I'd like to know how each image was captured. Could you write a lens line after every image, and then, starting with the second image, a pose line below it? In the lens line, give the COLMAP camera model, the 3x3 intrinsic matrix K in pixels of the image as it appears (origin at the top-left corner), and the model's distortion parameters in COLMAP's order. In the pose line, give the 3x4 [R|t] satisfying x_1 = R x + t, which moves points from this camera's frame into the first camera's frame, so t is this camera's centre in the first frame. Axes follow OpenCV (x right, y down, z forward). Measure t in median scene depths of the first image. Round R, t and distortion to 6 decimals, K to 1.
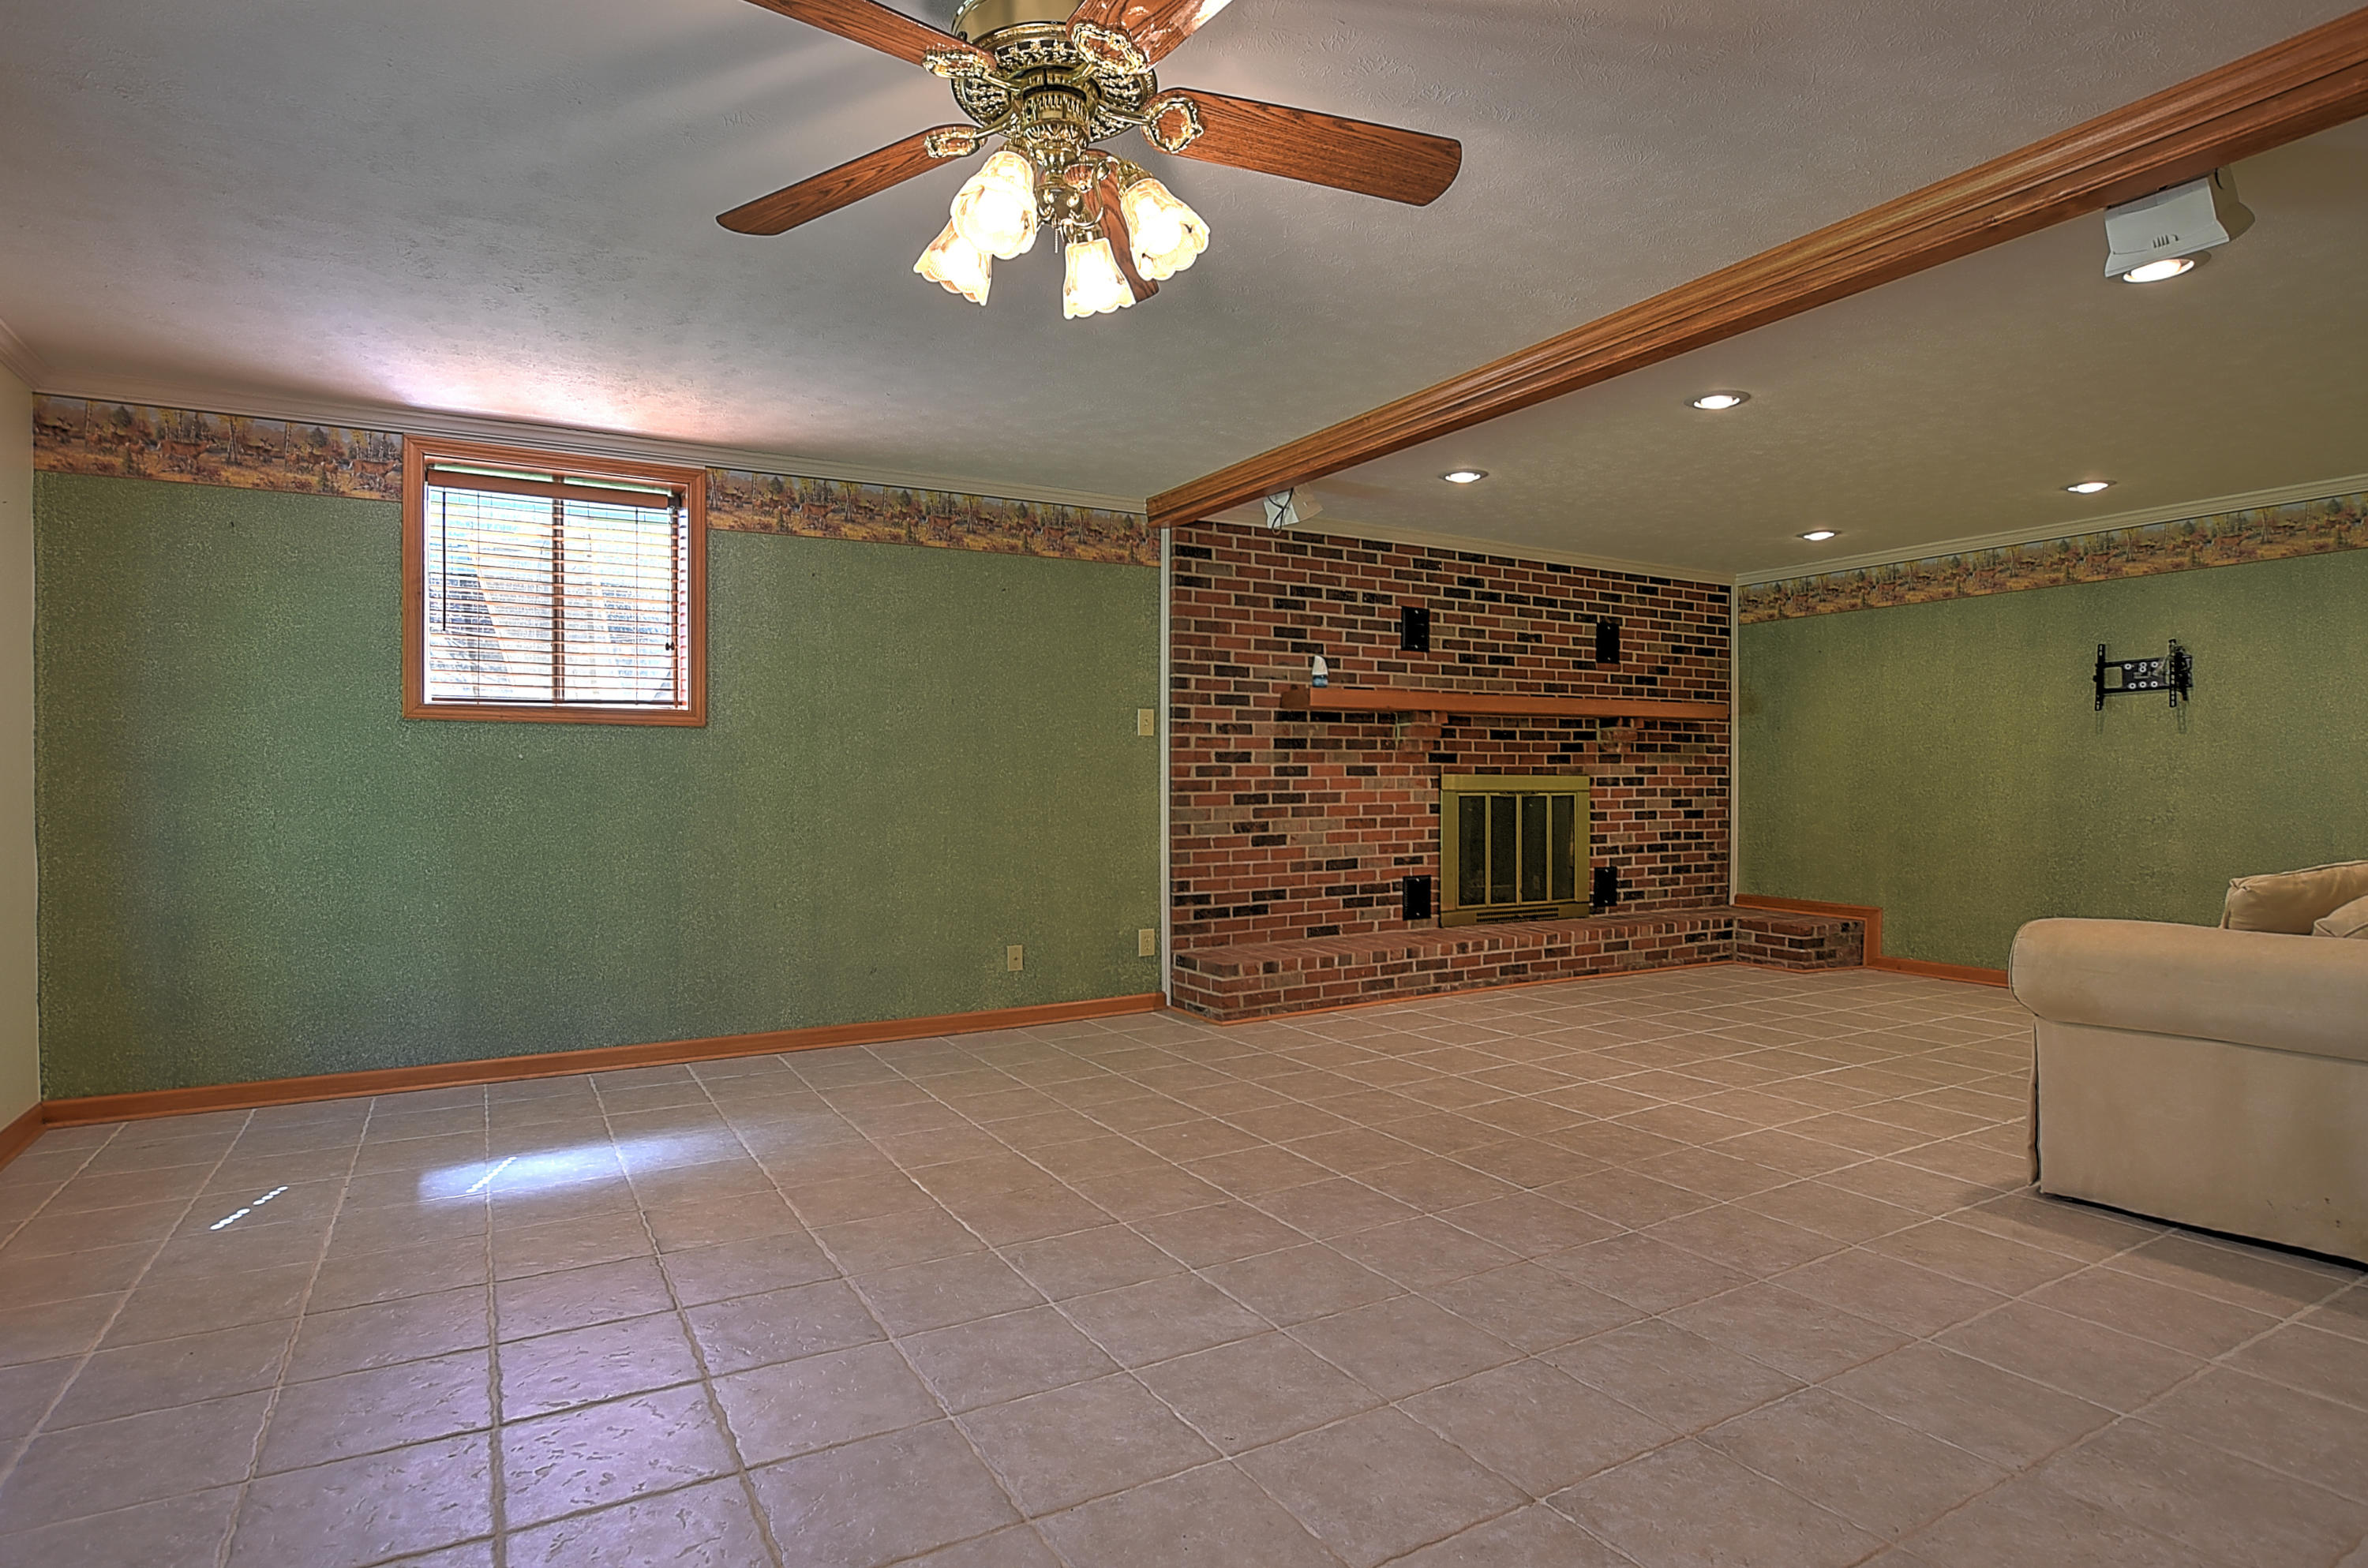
lens RADIAL K [[1259.3, 0, 1175.8], [0, 1259.3, 775.1], [0, 0, 1]] dist [-0.015370, 0.001368]
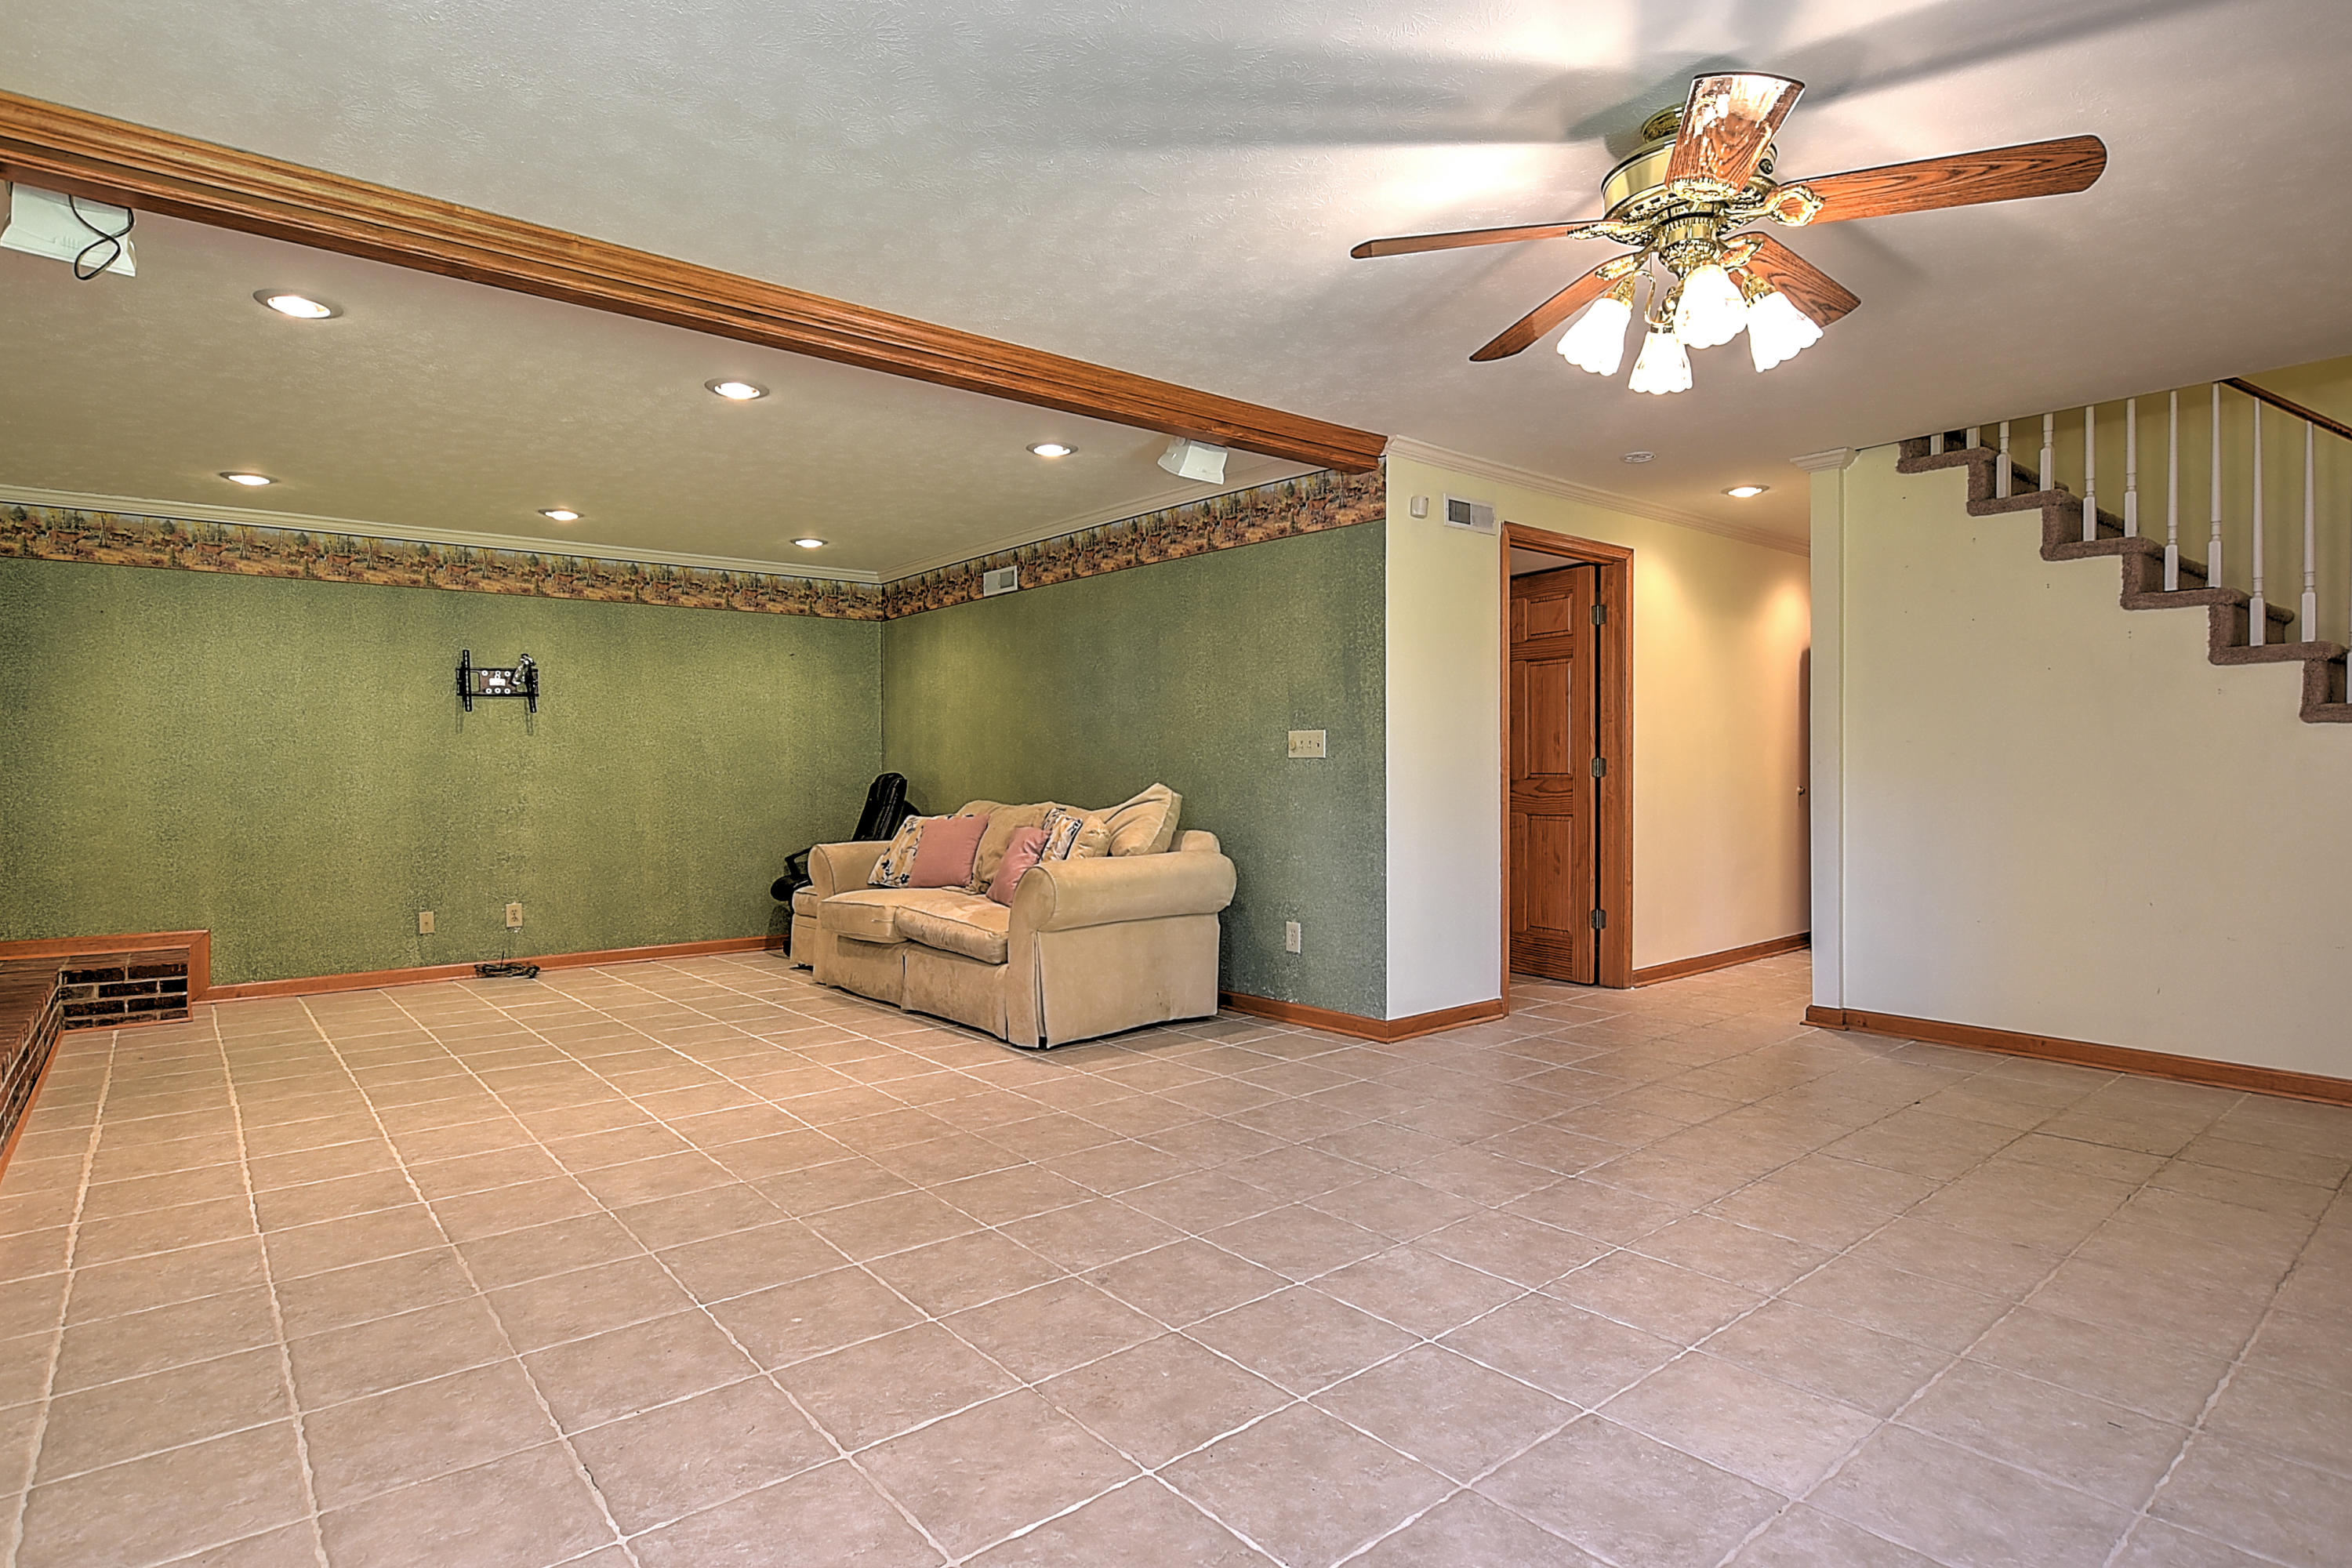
lens RADIAL K [[1213.2, 0, 1183.8], [0, 1213.2, 807.5], [0, 0, 1]] dist [-0.012721, 0.005452]
pose [[-0.177178, -0.026518, 0.983822, -0.408164], [0.000270, 0.999636, 0.026993, 0.003019], [-0.984179, 0.005048, -0.177106, 0.585299]]
